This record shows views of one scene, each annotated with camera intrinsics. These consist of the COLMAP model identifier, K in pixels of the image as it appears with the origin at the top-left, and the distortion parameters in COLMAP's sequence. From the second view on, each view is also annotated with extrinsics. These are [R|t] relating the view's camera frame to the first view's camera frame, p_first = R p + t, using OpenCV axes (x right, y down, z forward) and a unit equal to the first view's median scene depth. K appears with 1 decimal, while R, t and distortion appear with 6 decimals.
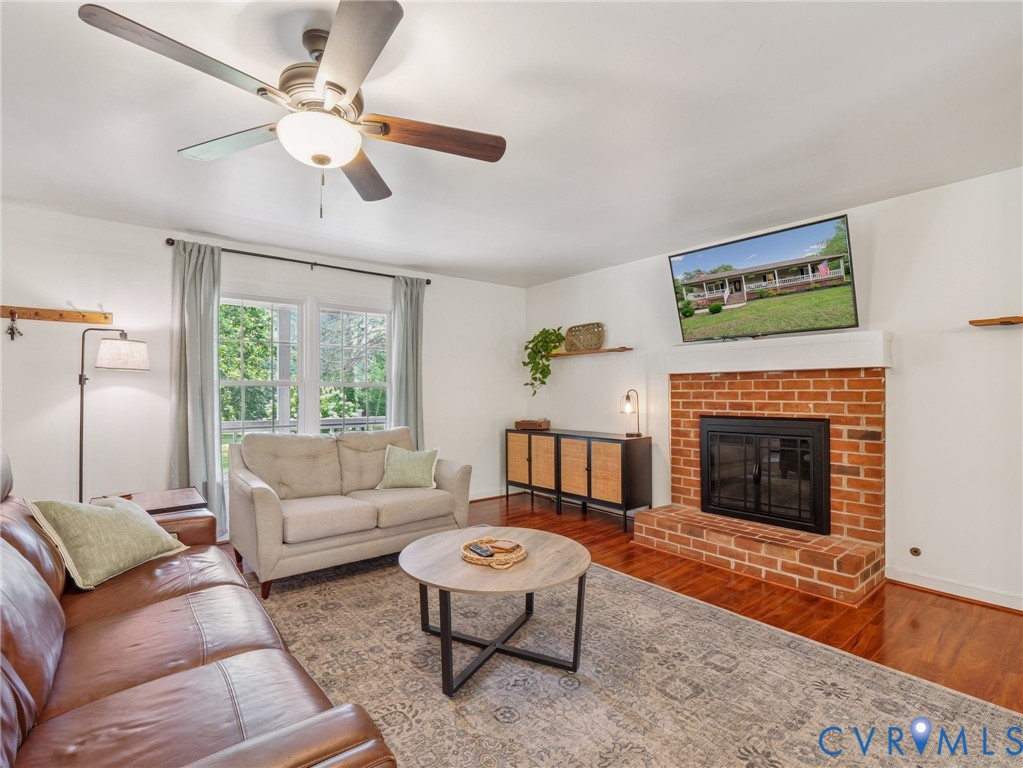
lens RADIAL K [[495.4, 0, 509.7], [0, 495.4, 385.1], [0, 0, 1]] dist [-0.014706, -0.004165]
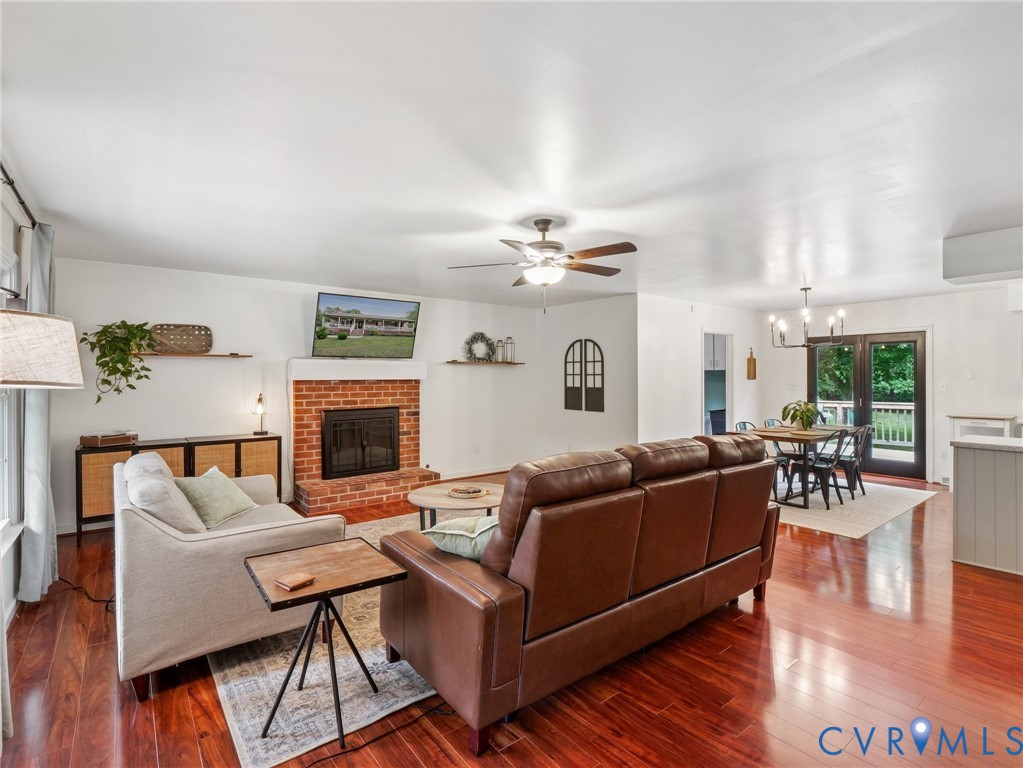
lens RADIAL K [[495.4, 0, 509.1], [0, 495.4, 379.6], [0, 0, 1]] dist [-0.014706, -0.004165]
pose [[0.020016, -0.002245, 0.999797, -1.065089], [-0.010229, 0.999945, 0.002451, -0.037190], [-0.999747, -0.010276, 0.019992, 0.495043]]
